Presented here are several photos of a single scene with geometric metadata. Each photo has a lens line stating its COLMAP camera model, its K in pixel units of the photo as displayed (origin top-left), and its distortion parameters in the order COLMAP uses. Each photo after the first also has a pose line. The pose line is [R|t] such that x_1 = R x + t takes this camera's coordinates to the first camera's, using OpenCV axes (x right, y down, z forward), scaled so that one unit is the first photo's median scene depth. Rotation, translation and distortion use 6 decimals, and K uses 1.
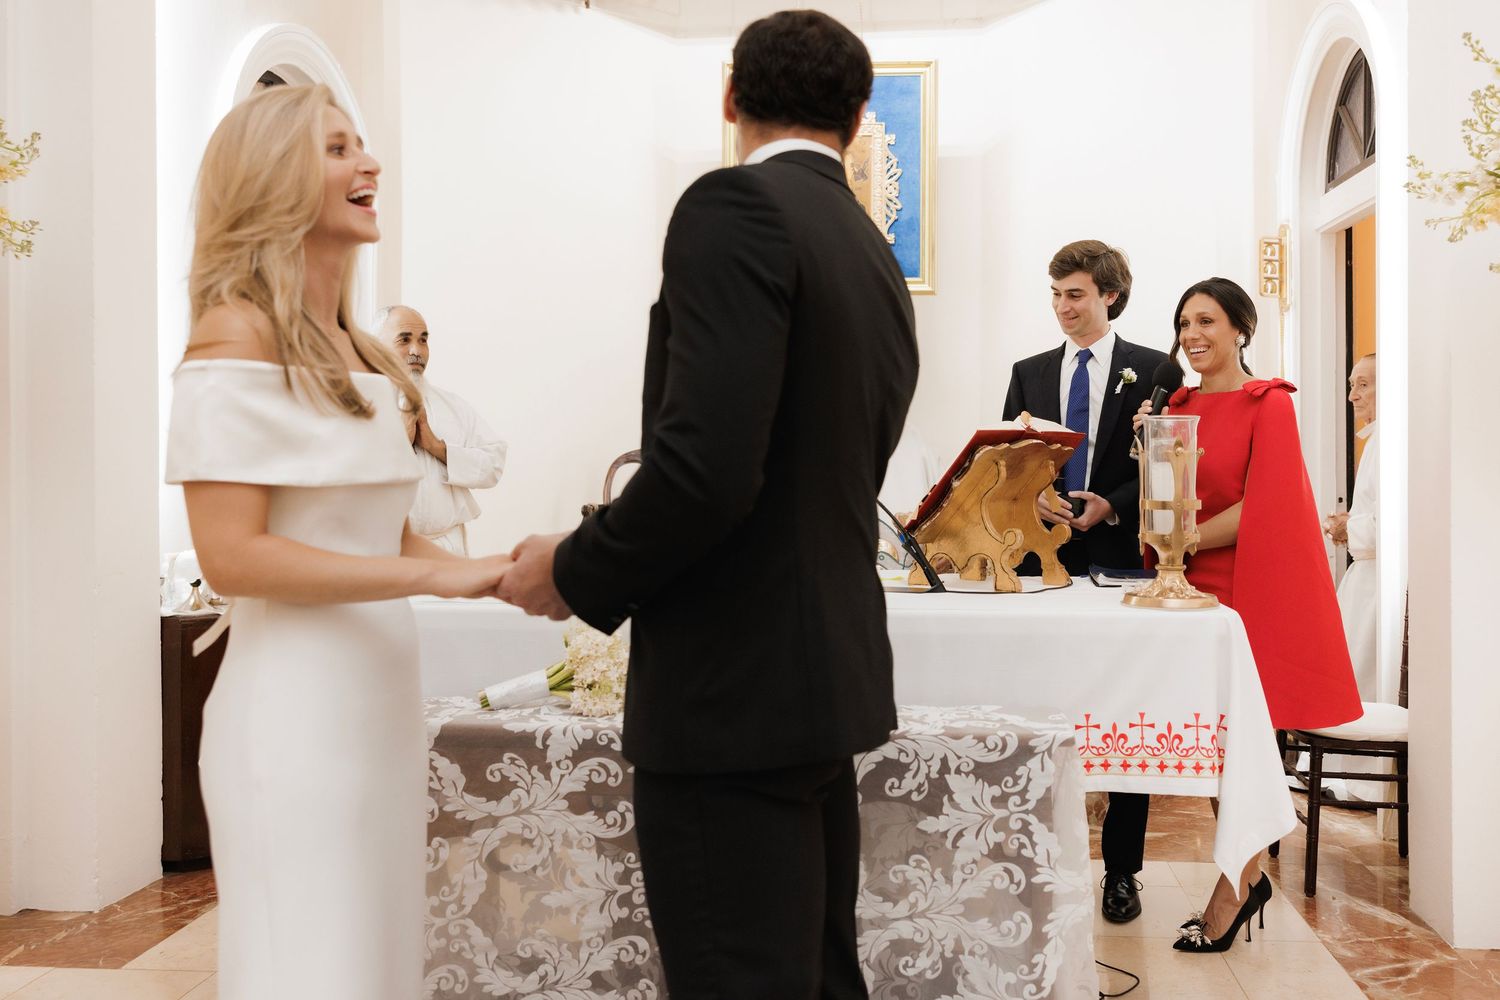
lens RADIAL K [[1297.4, 0, 861.3], [0, 1297.4, 458.3], [0, 0, 1]] dist [-0.023264, 0.038835]
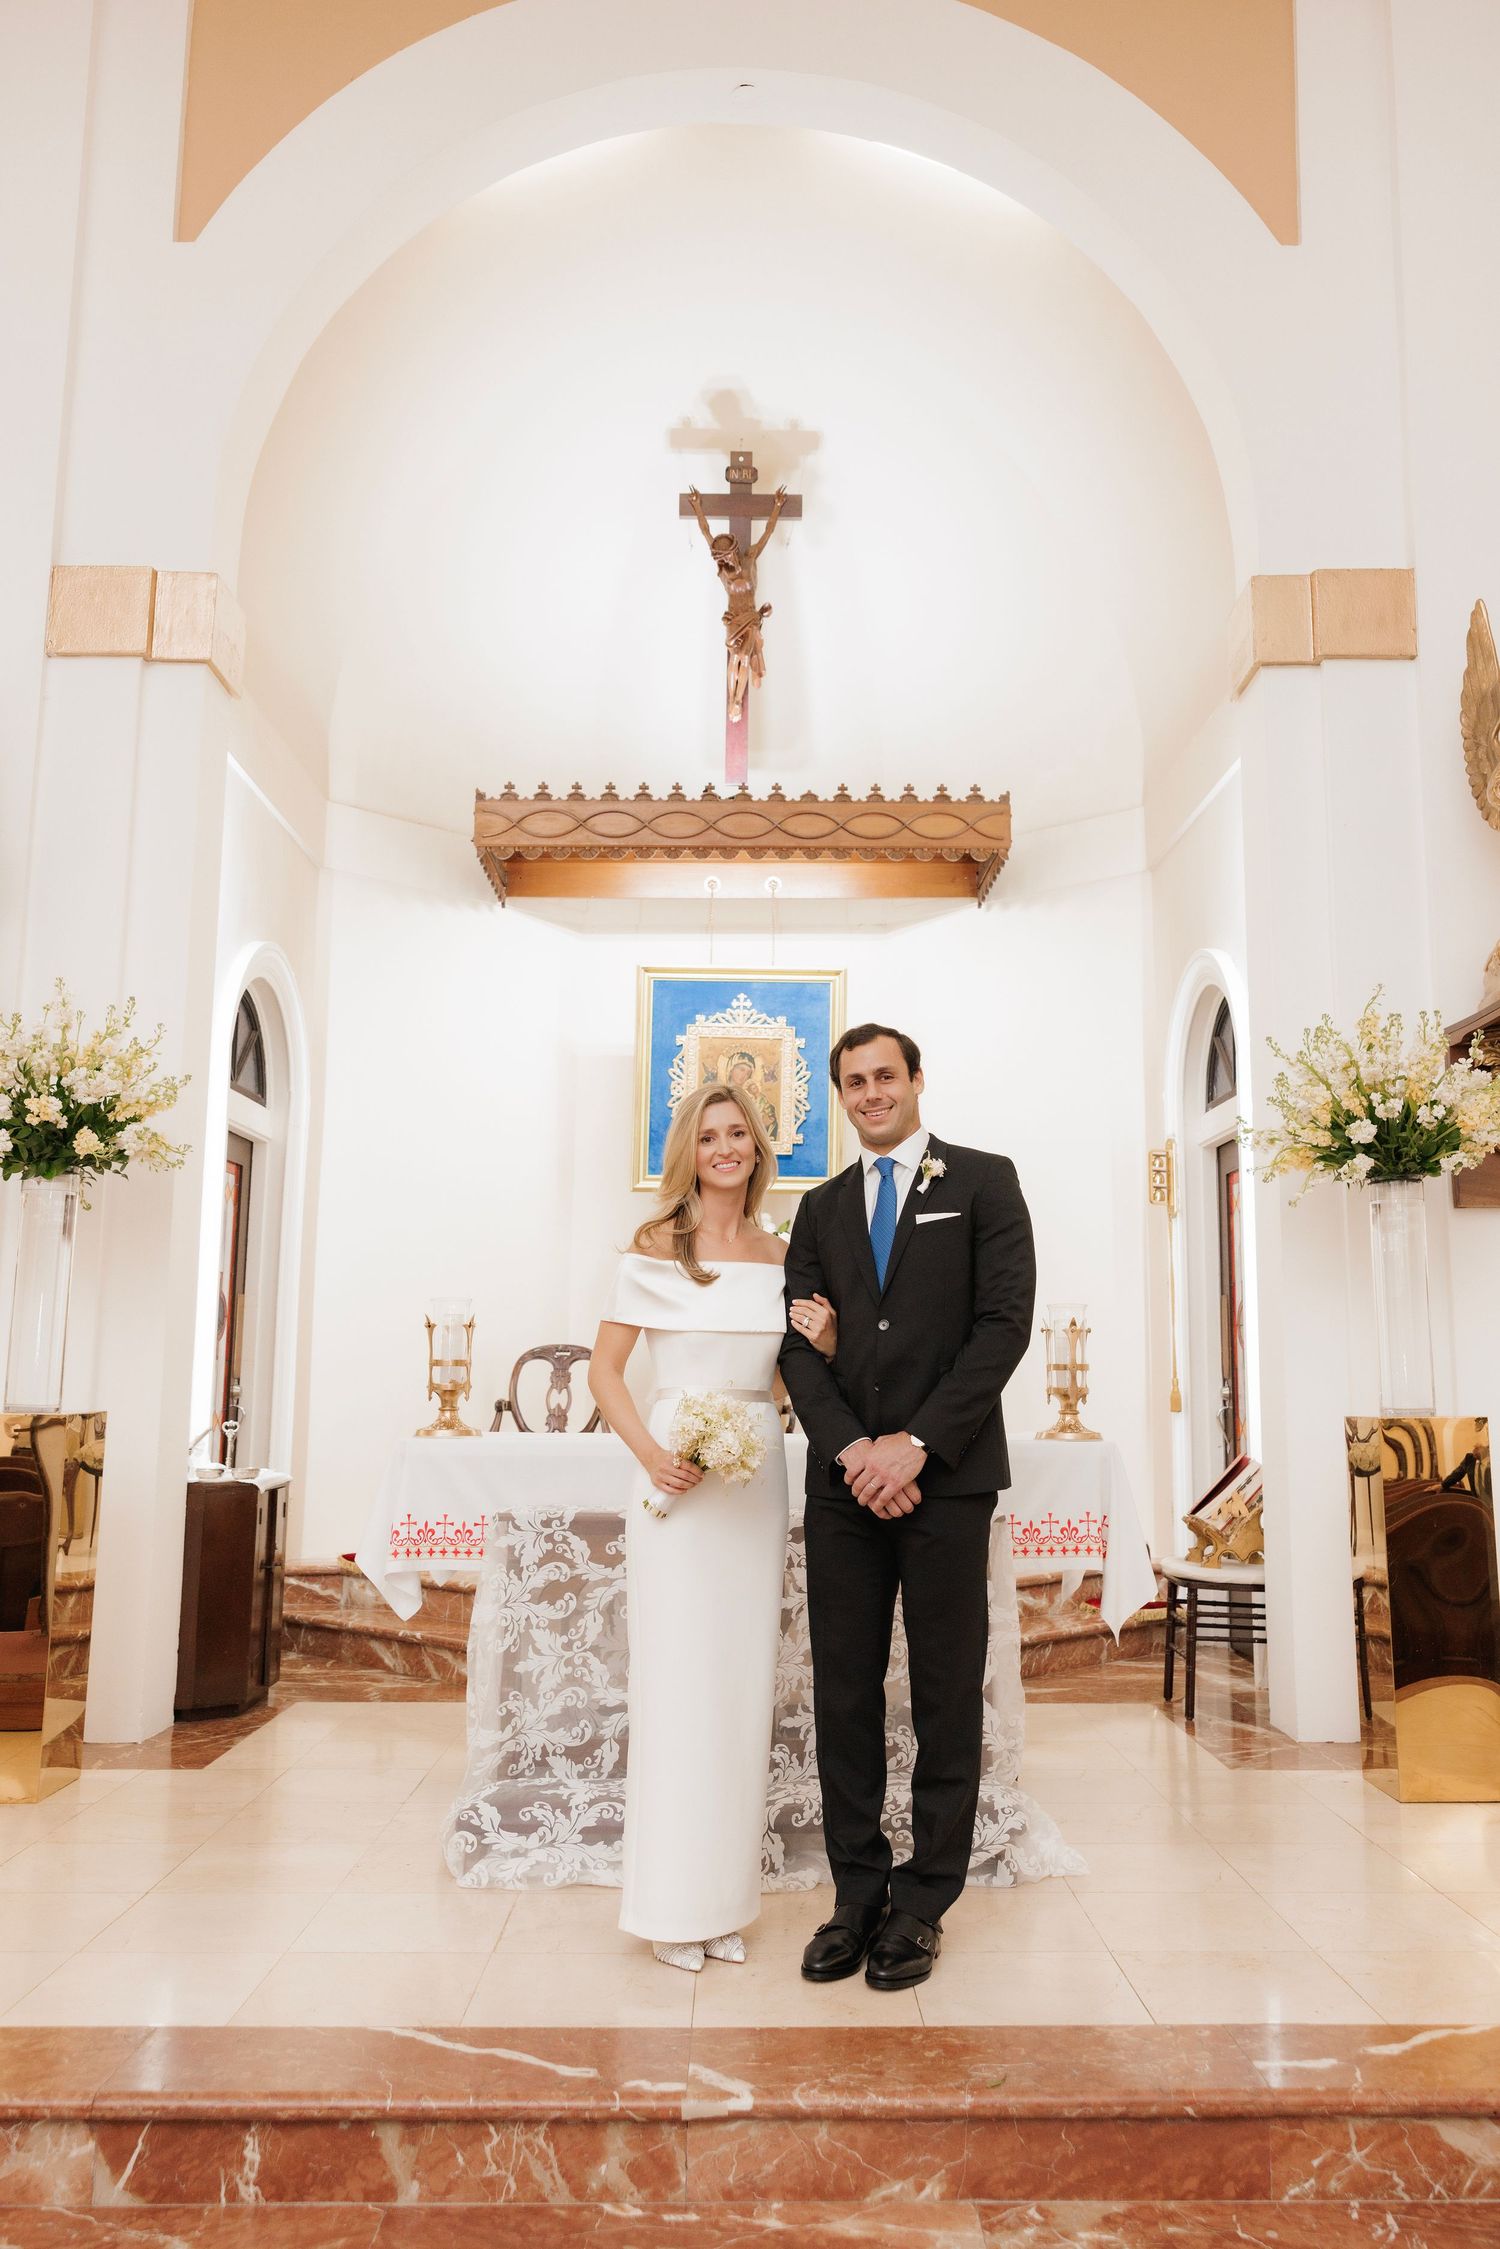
lens RADIAL K [[1749.3, 0, 841.0], [0, 1749.3, 1115.2], [0, 0, 1]] dist [-0.002176, 0.014767]
pose [[0.994982, 0.019892, 0.098060, -0.211979], [-0.004662, 0.988191, -0.153158, 0.060333], [-0.099948, 0.151932, 0.983324, -0.945160]]
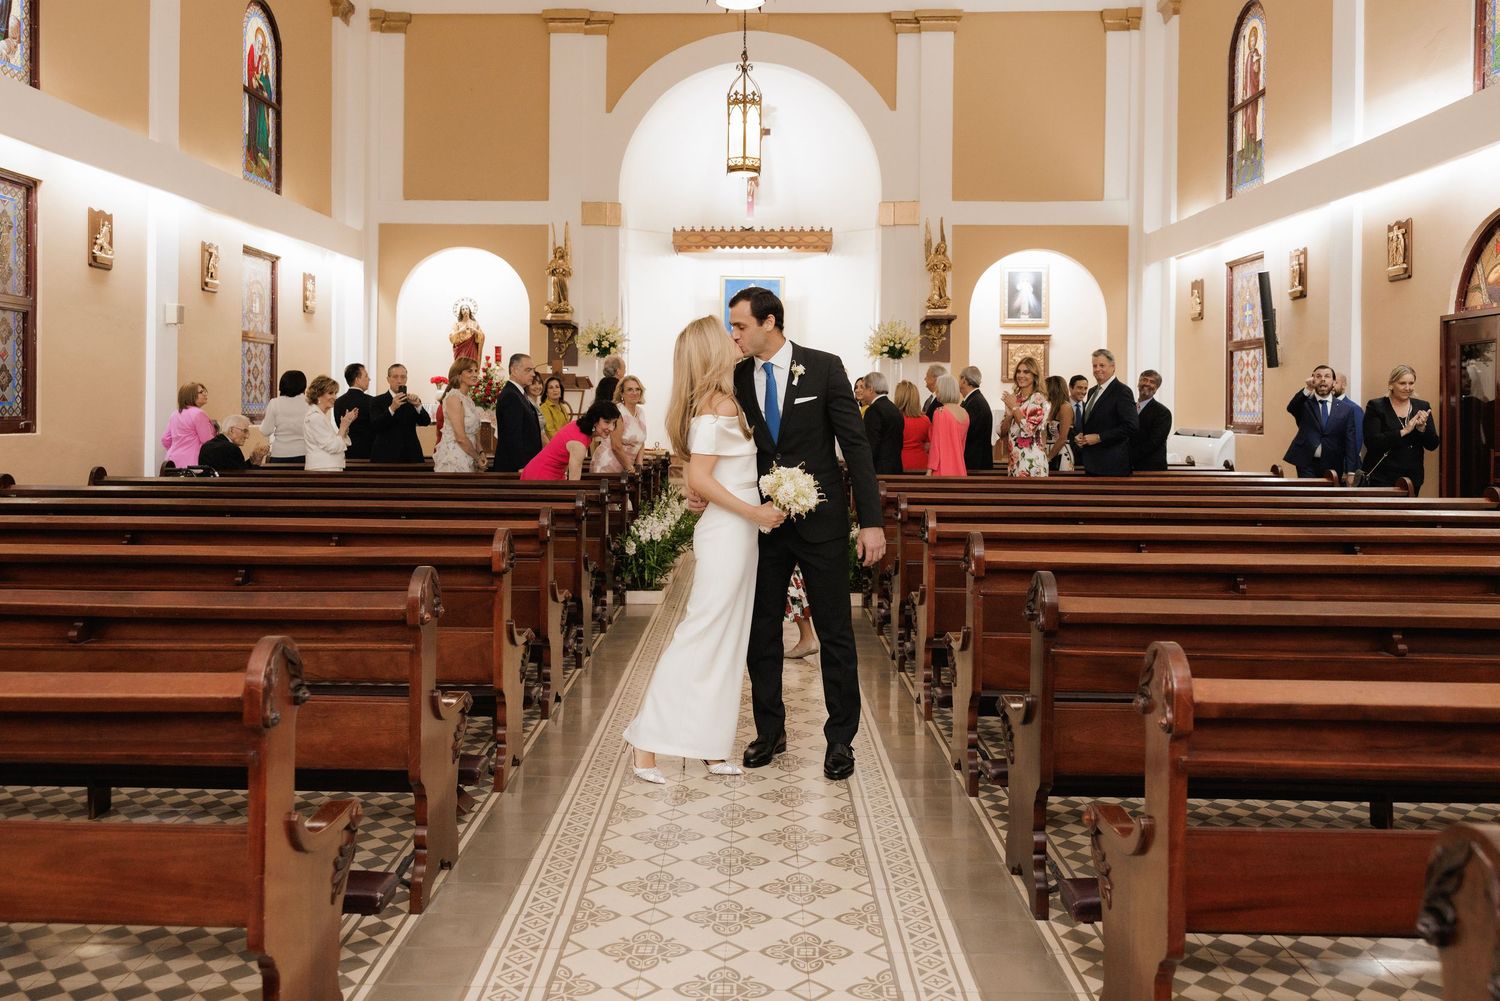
lens RADIAL K [[1231.0, 0, 789.9], [0, 1231.0, 403.0], [0, 0, 1]] dist [-0.004811, 0.000493]
pose [[0.997480, 0.011079, 0.070081, -0.383984], [-0.010537, 0.999912, -0.008103, 0.115638], [-0.070165, 0.007344, 0.997508, -5.621568]]
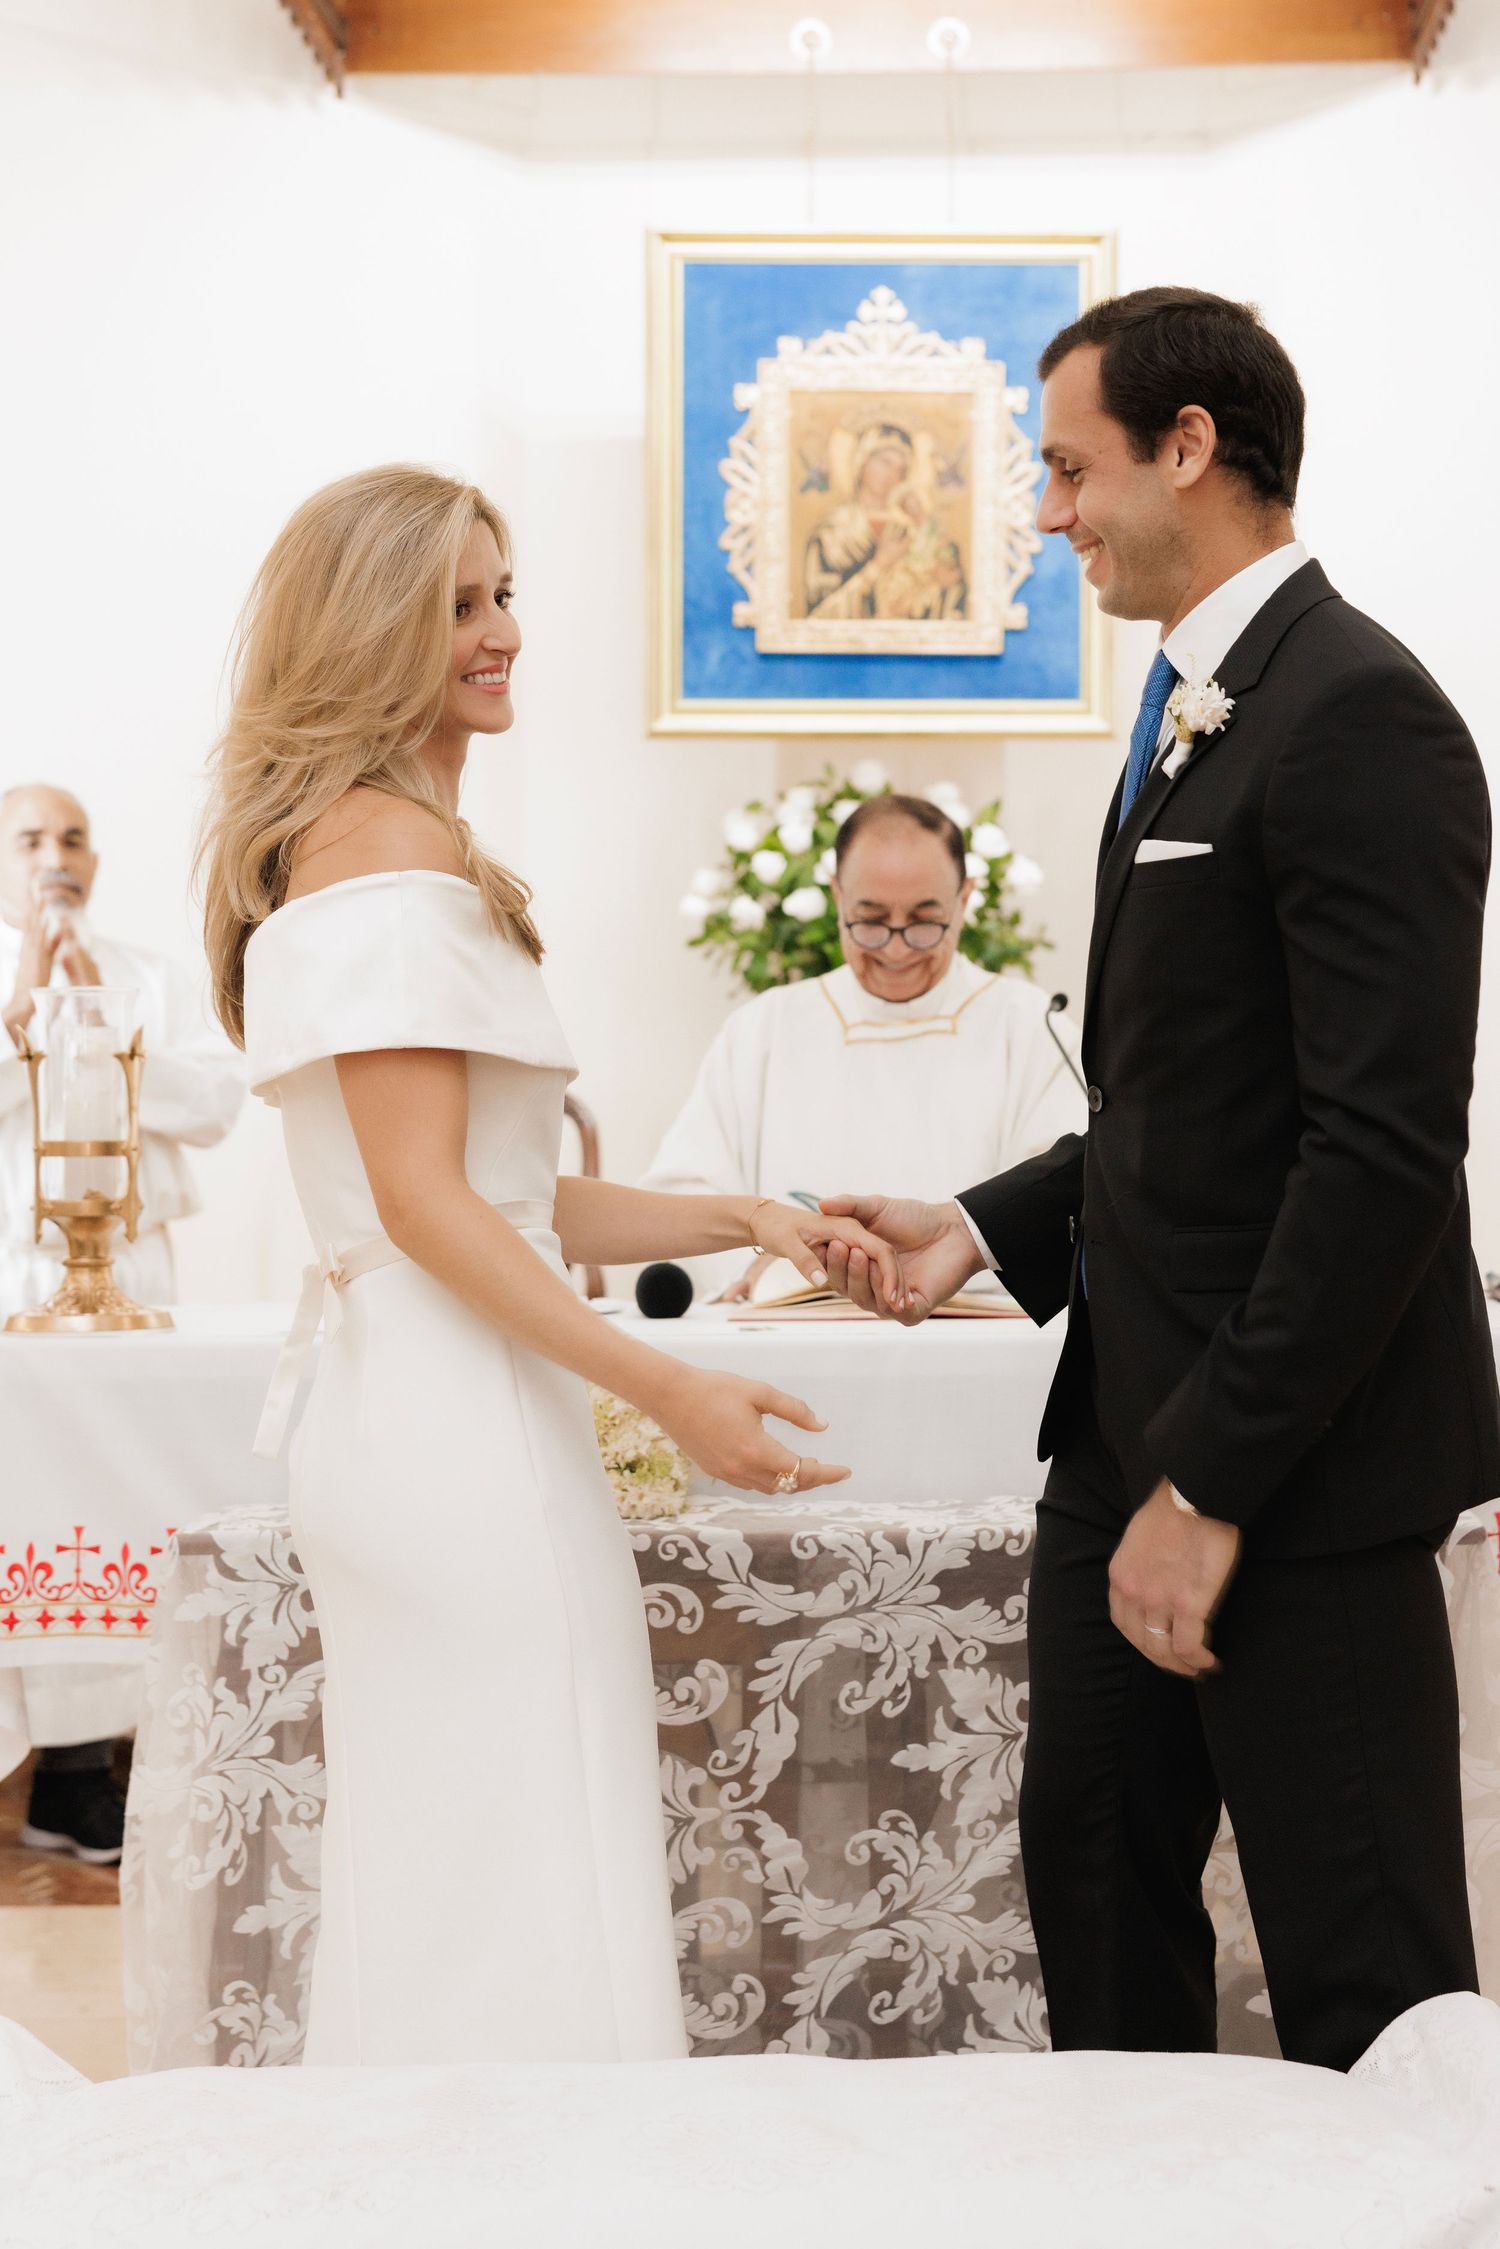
lens RADIAL K [[3386.9, 0, 1070.8], [0, 3386.9, 949.2], [0, 0, 1]] dist [0.020080, 0.000000]
pose [[0.997282, -0.001529, 0.073660, -0.122276], [0.005506, 0.998535, -0.053823, 0.030933], [-0.073470, 0.054082, 0.995830, -0.476712]]
